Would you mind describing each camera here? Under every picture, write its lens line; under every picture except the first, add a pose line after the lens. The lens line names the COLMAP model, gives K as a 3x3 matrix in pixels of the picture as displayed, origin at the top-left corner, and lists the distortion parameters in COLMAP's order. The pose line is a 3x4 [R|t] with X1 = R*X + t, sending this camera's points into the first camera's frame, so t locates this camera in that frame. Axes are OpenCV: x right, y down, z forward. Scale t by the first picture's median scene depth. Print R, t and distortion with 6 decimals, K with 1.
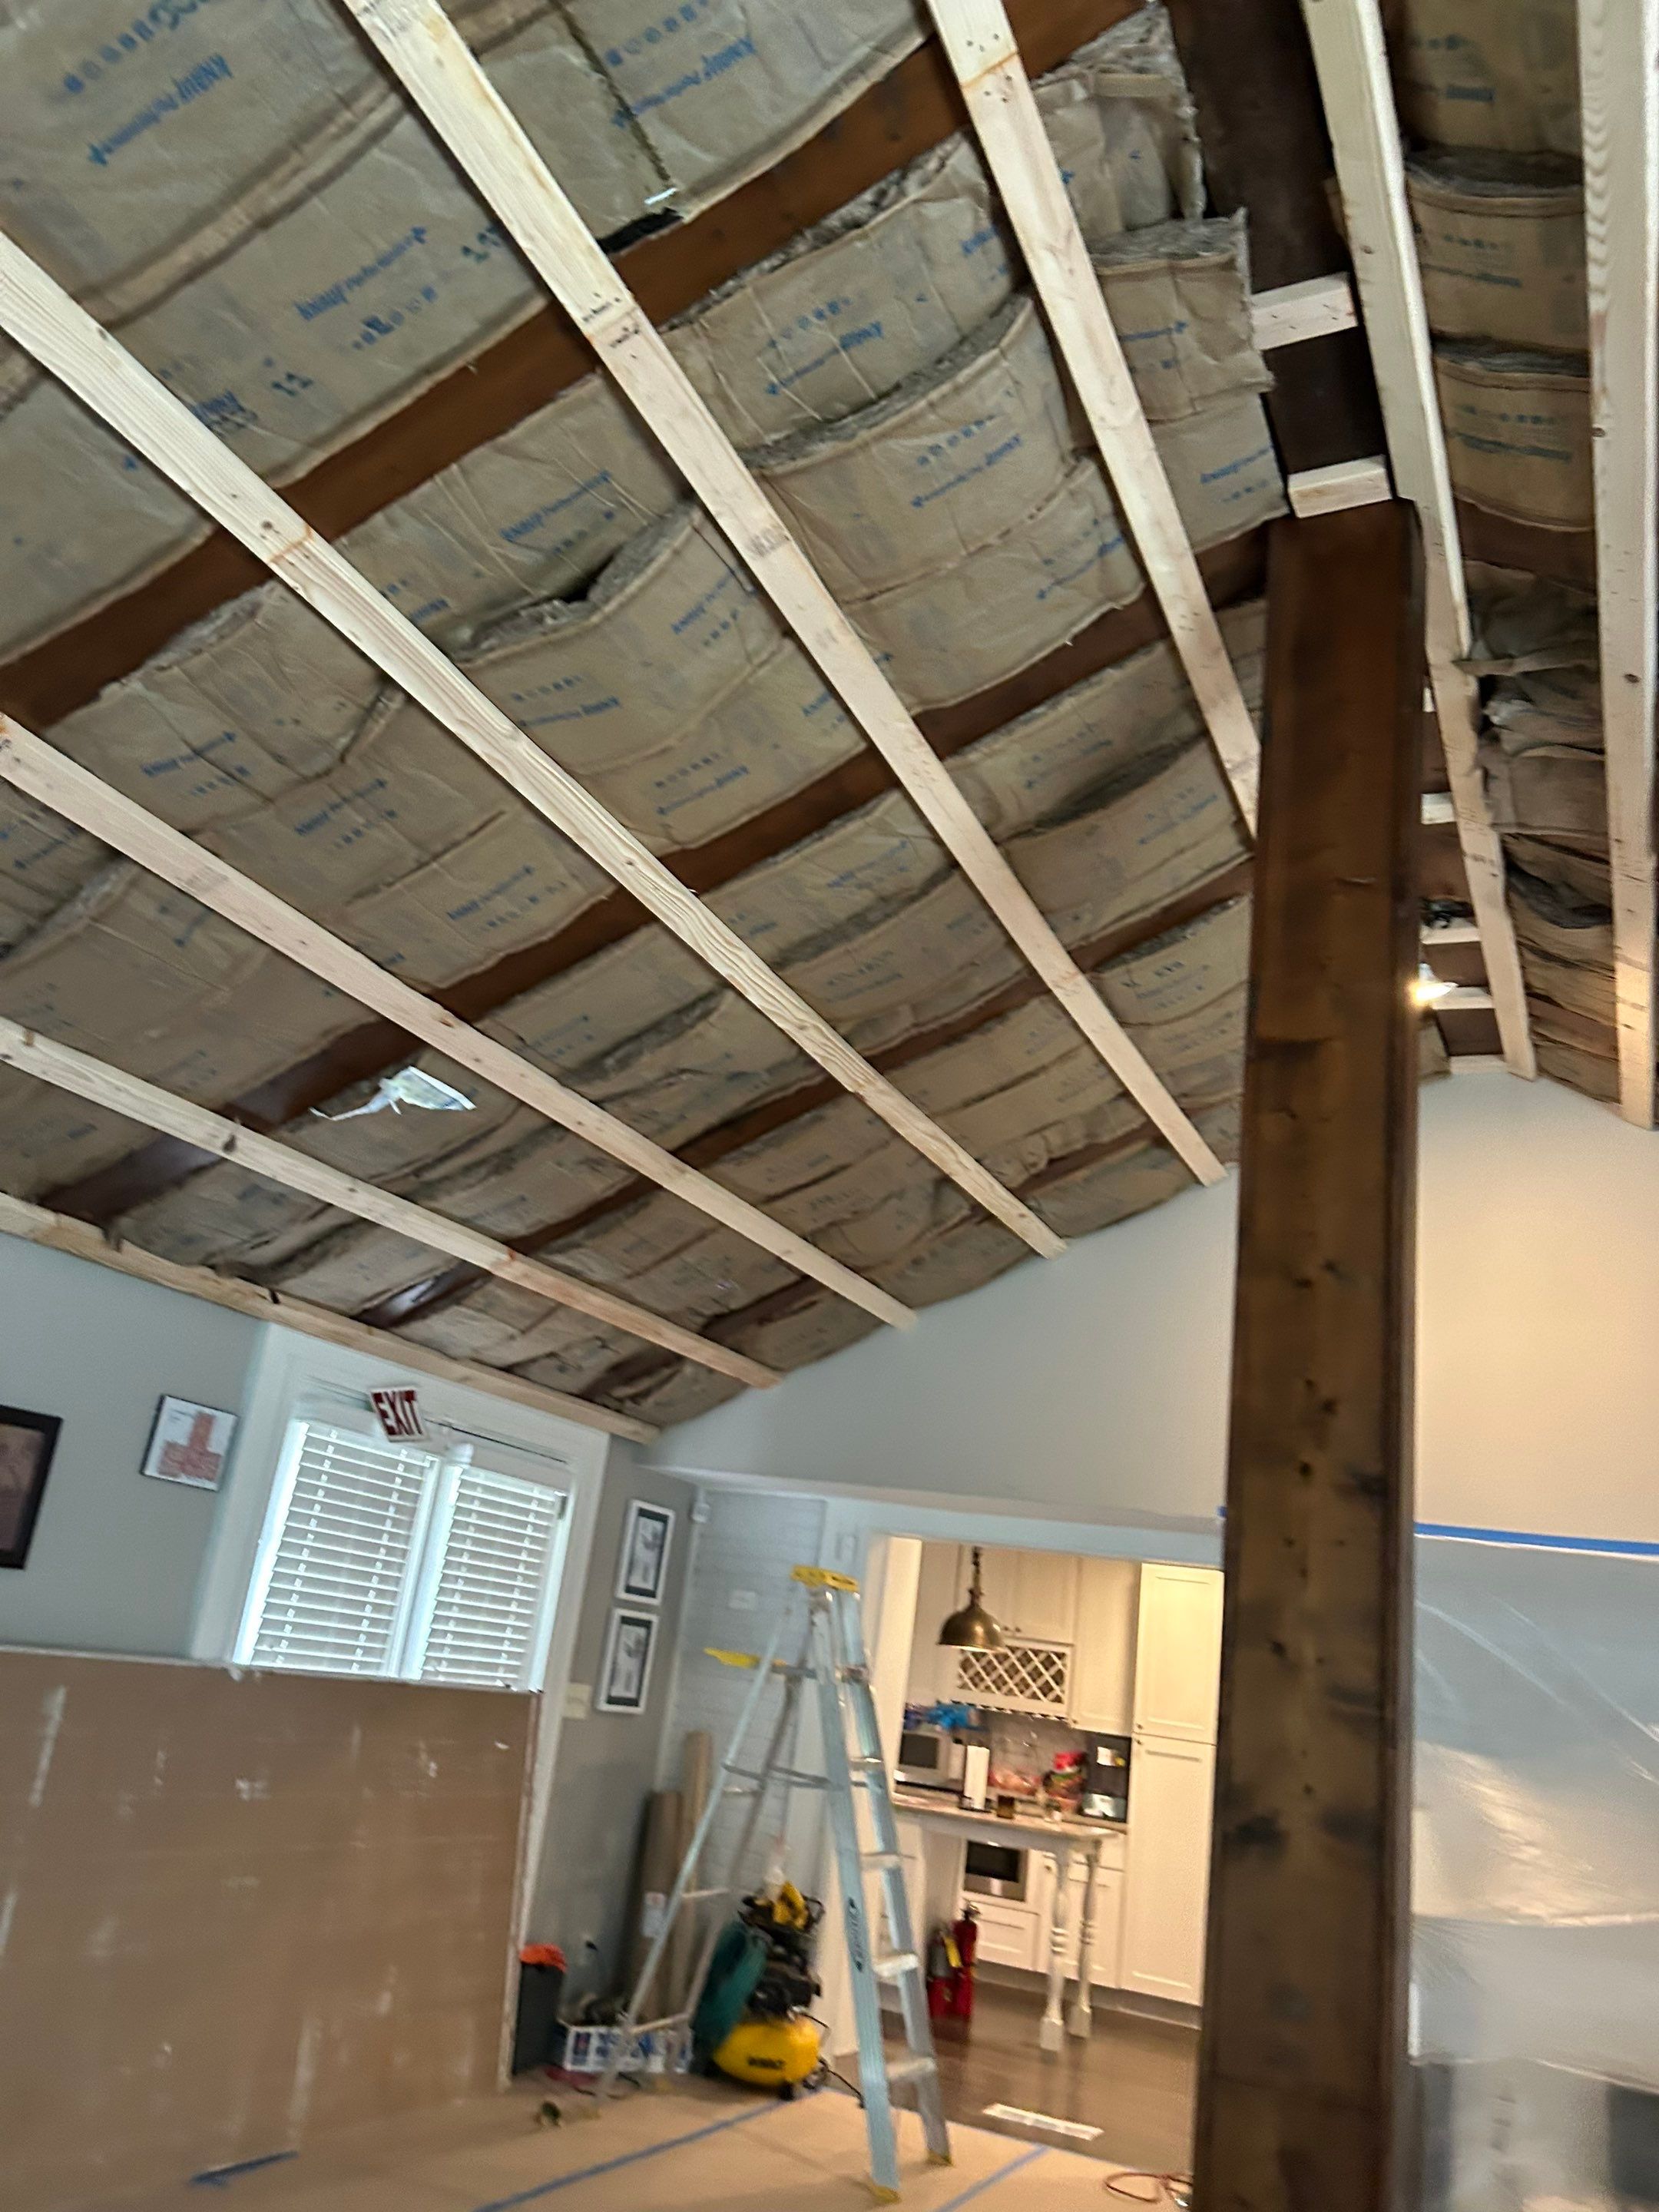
lens RADIAL K [[1667.8, 0, 827.3], [0, 1667.8, 1079.7], [0, 0, 1]] dist [0.045457, -0.054126]
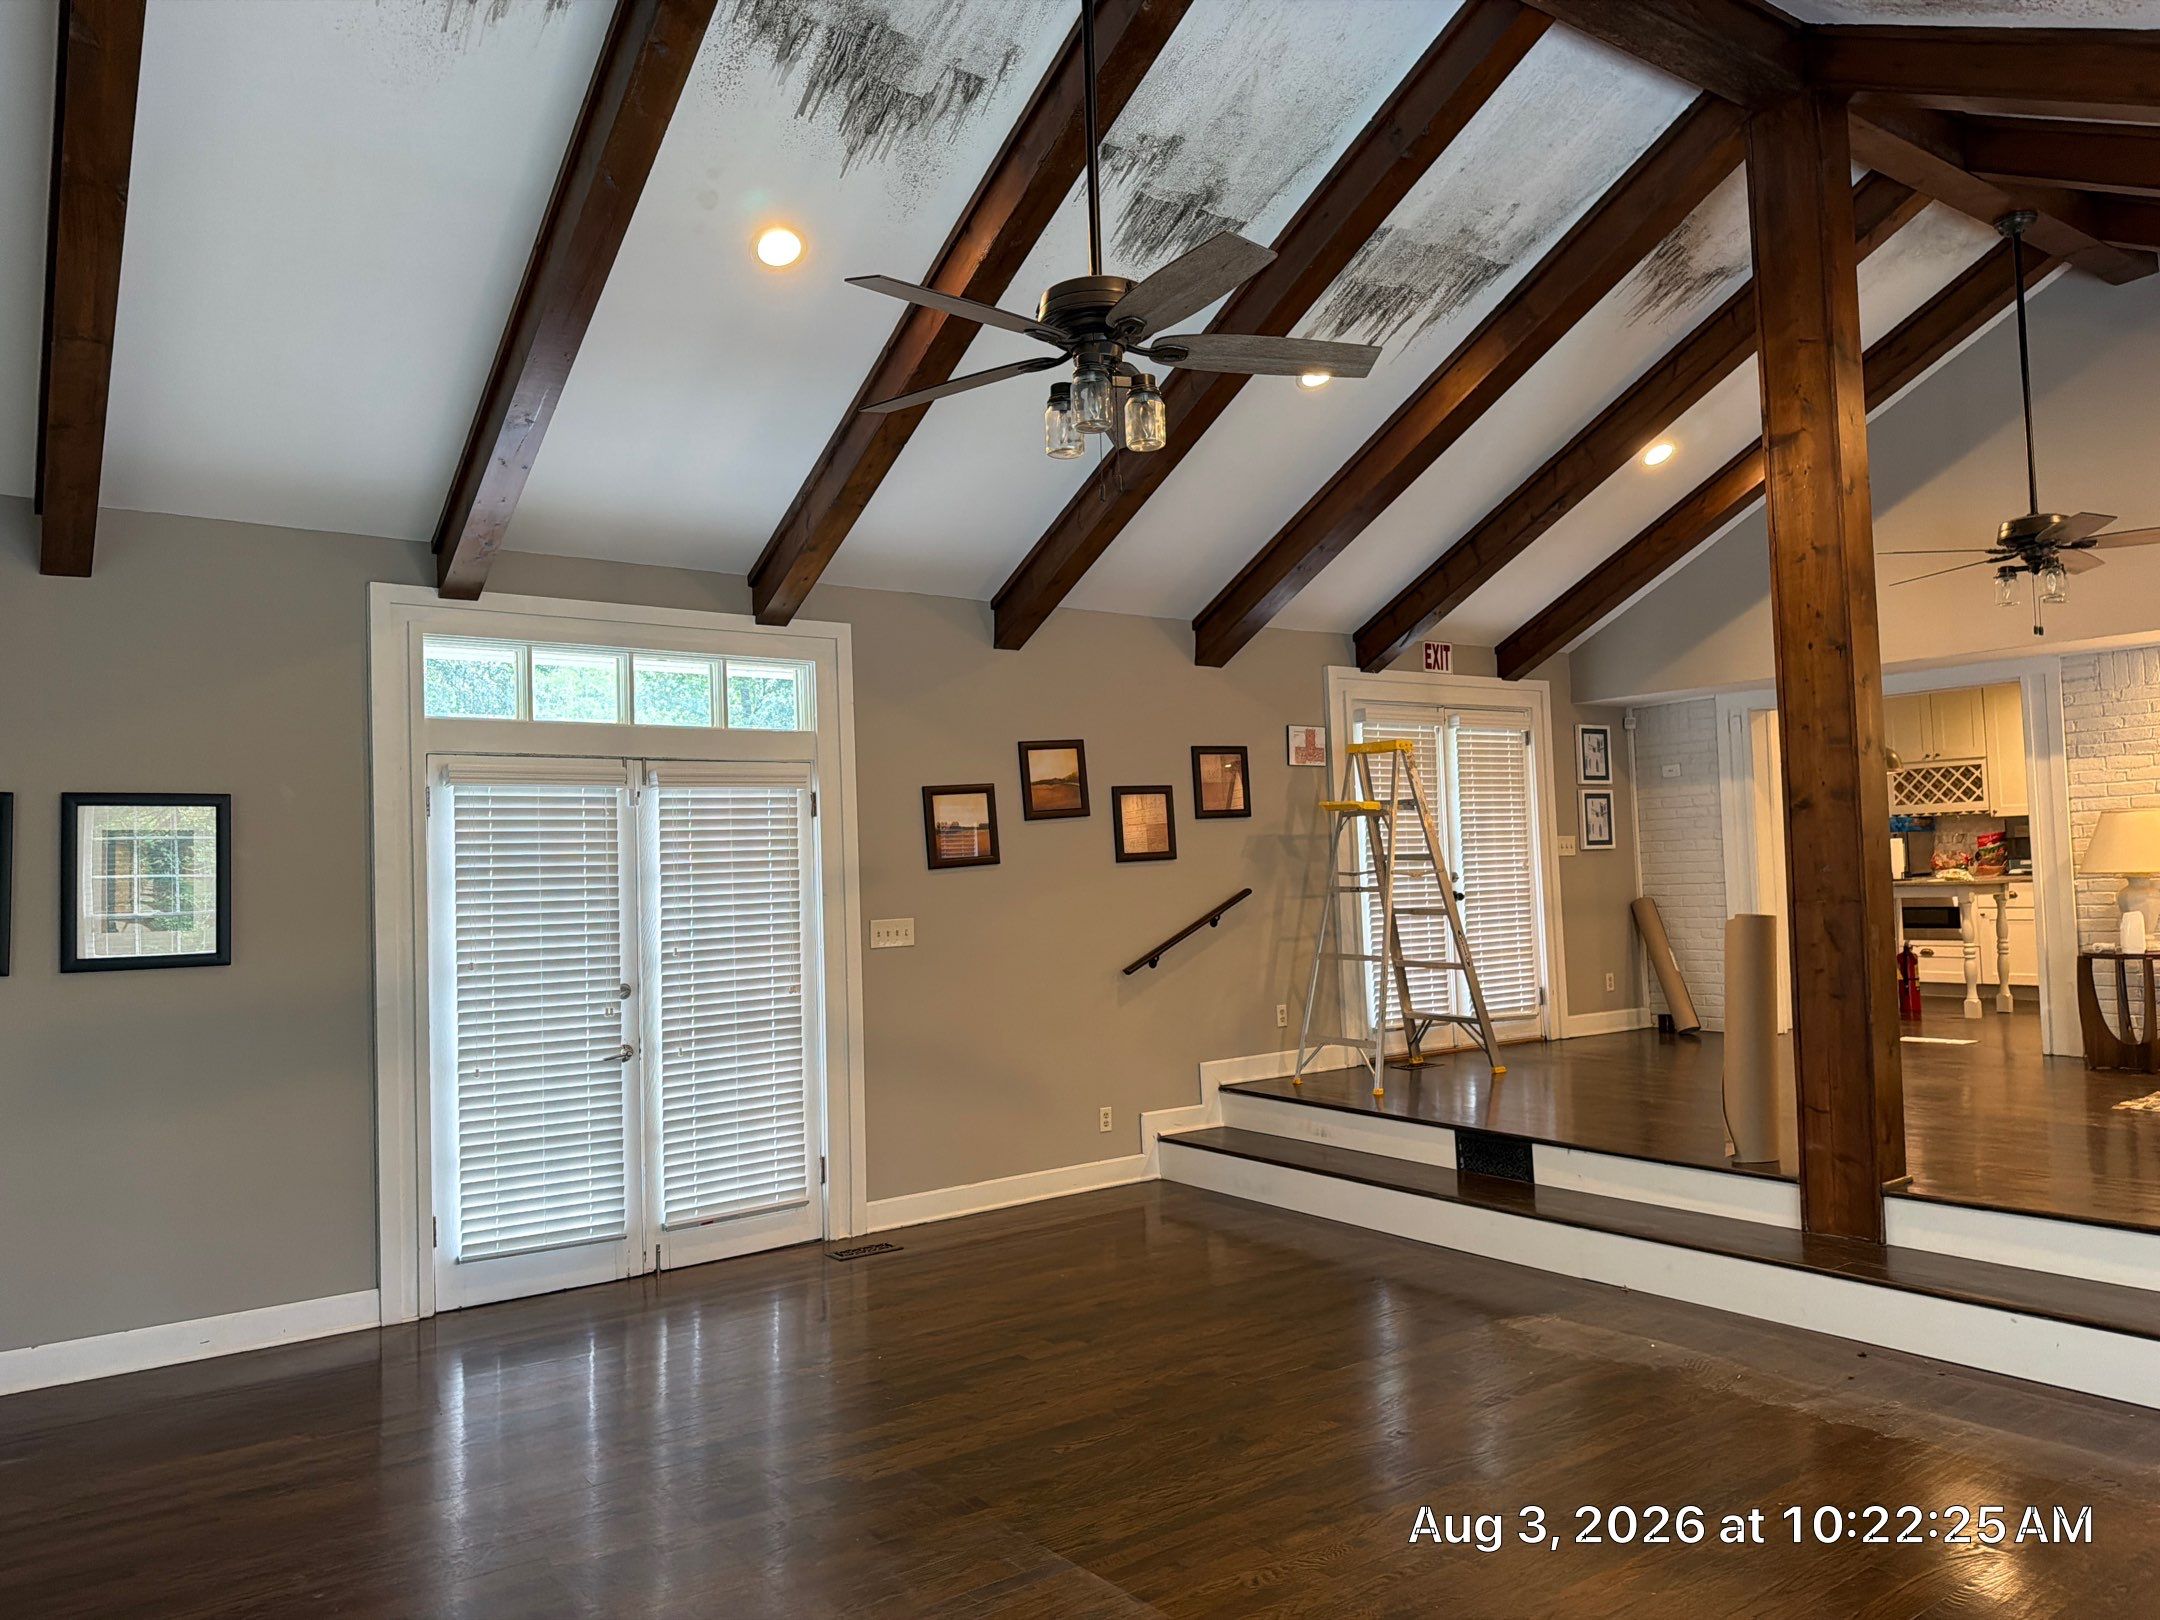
lens RADIAL K [[1552.3, 0, 1070.9], [0, 1552.3, 820.3], [0, 0, 1]] dist [0.061616, -0.072615]
pose [[0.860198, -0.180981, -0.476765, 0.148234], [0.305622, 0.931367, 0.197867, -0.093208], [0.408233, -0.315915, 0.856472, -0.446041]]
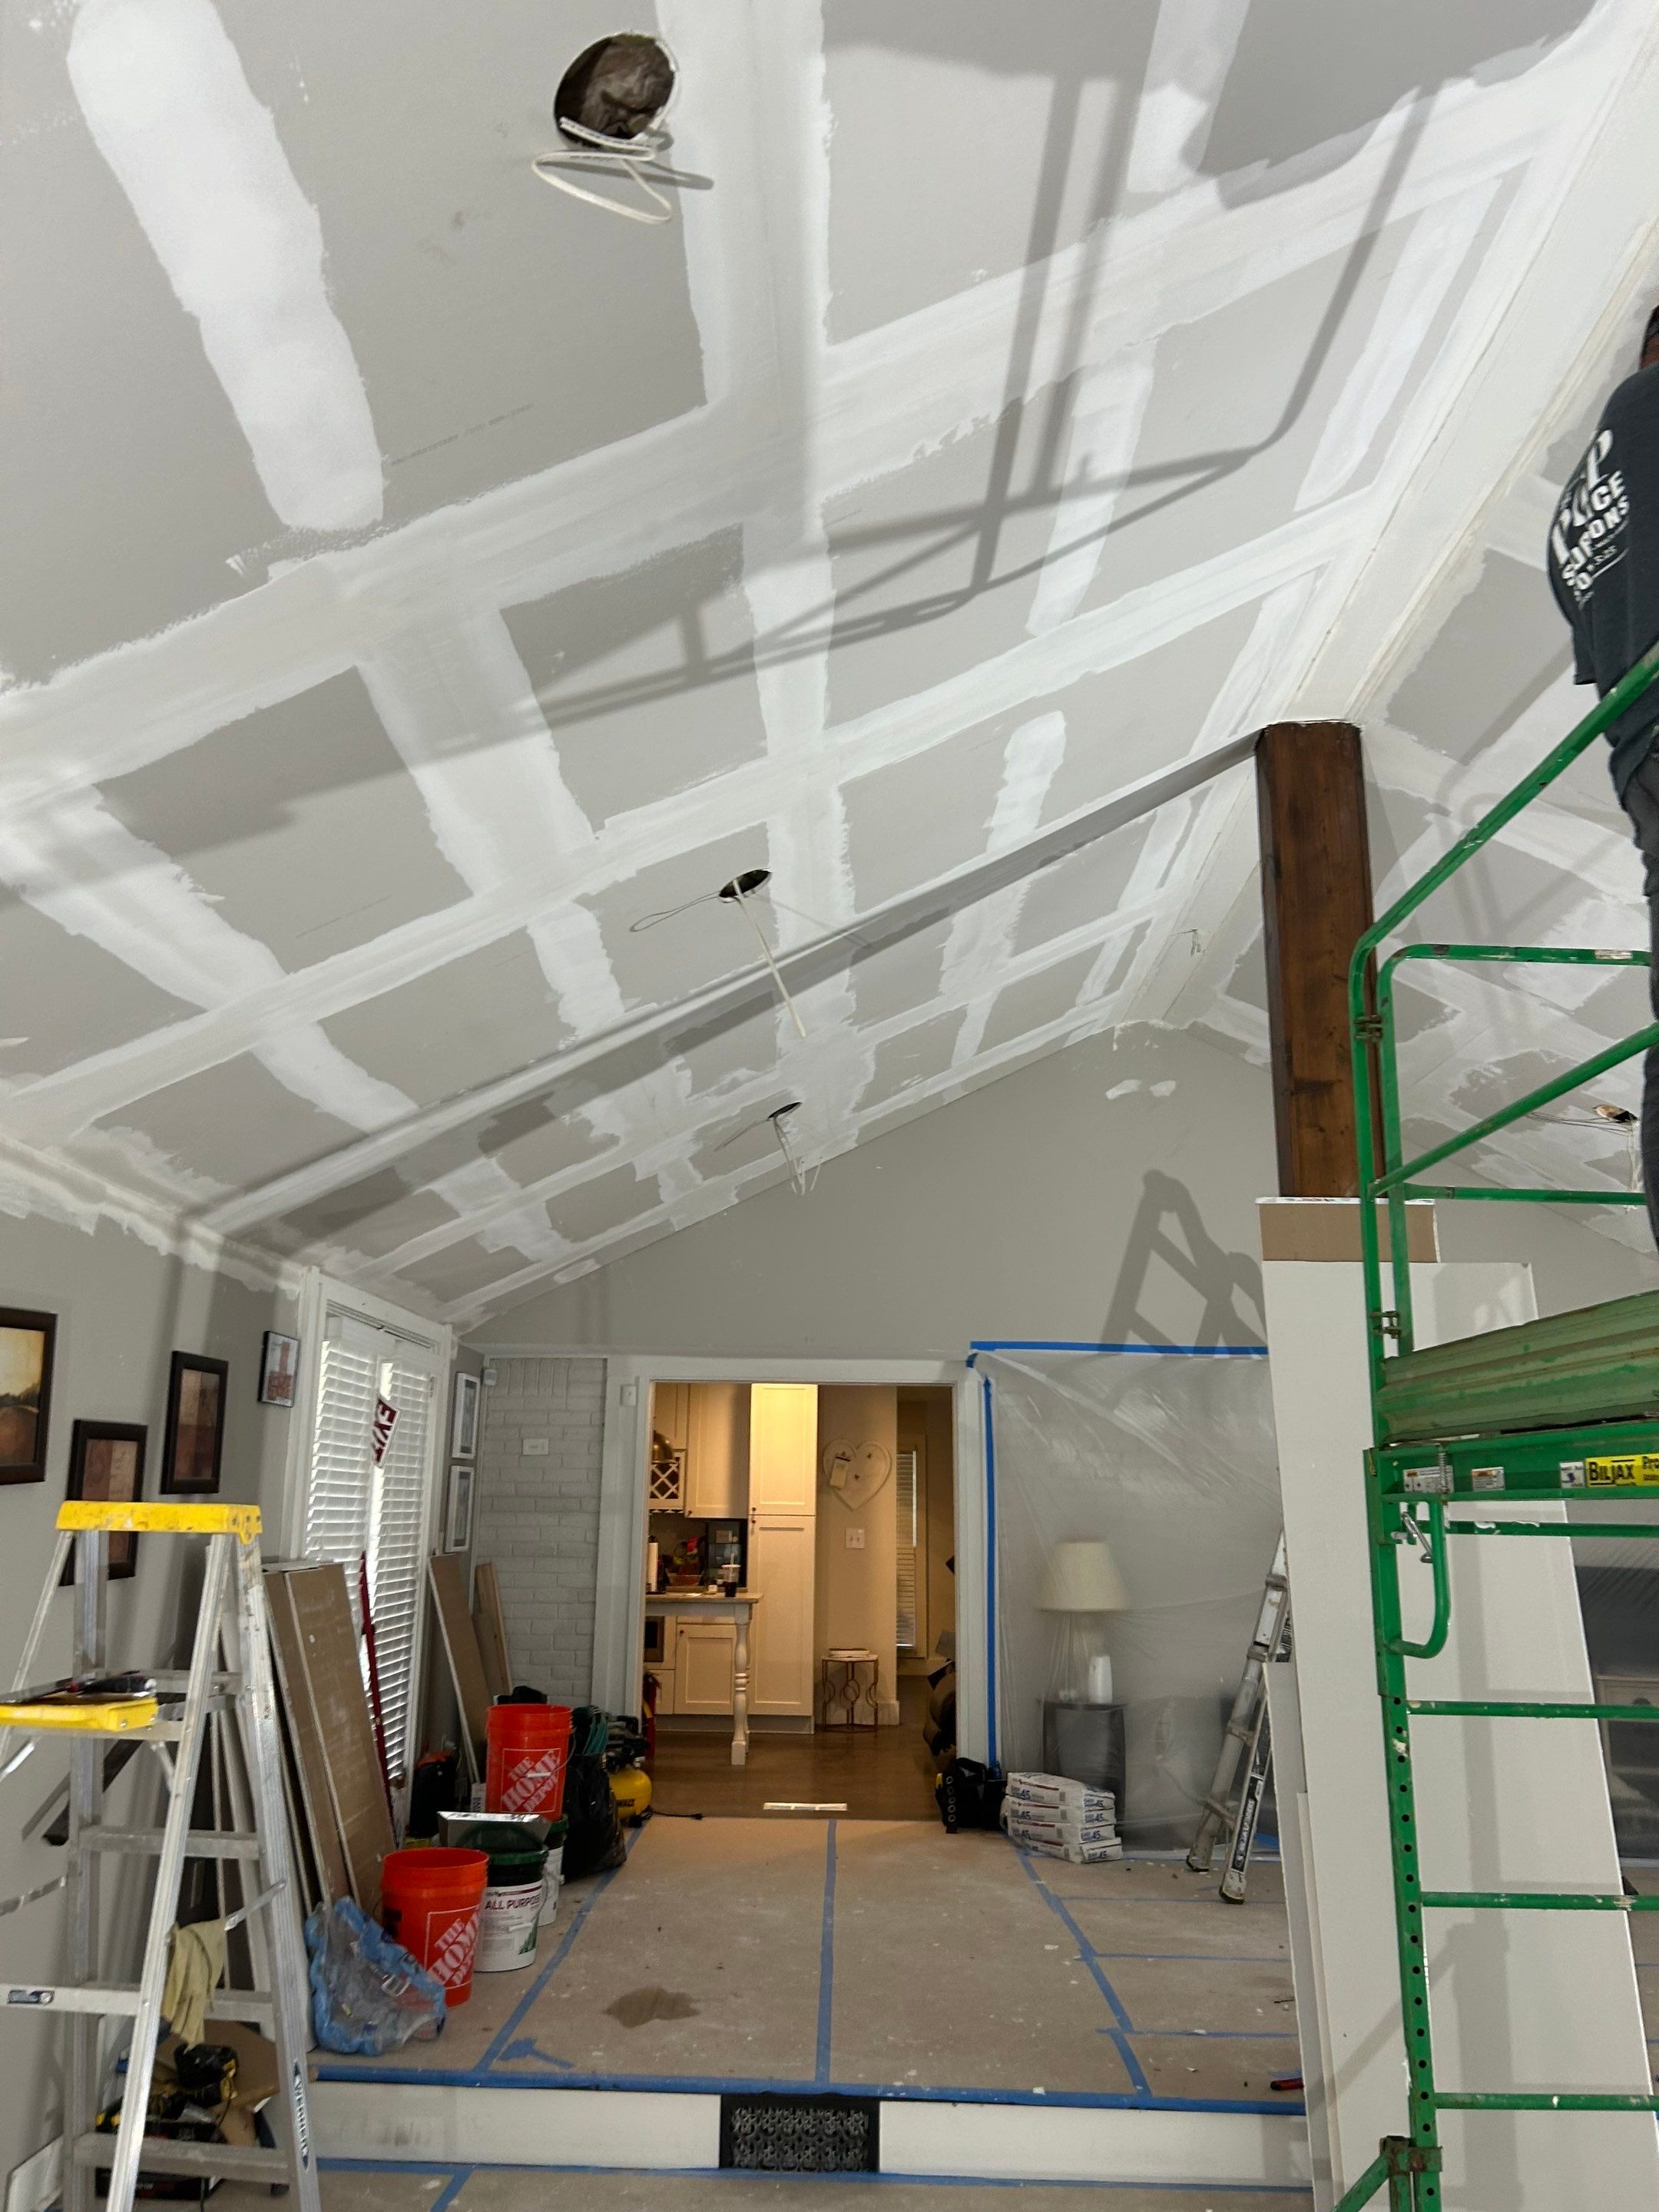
lens RADIAL K [[1667.8, 0, 814.4], [0, 1667.8, 1098.6], [0, 0, 1]] dist [0.045457, -0.054126]
pose [[0.912001, -0.020124, 0.409693, -0.339910], [-0.032894, 0.991991, 0.121951, -0.077533], [-0.408866, -0.124696, 0.904035, -0.102785]]
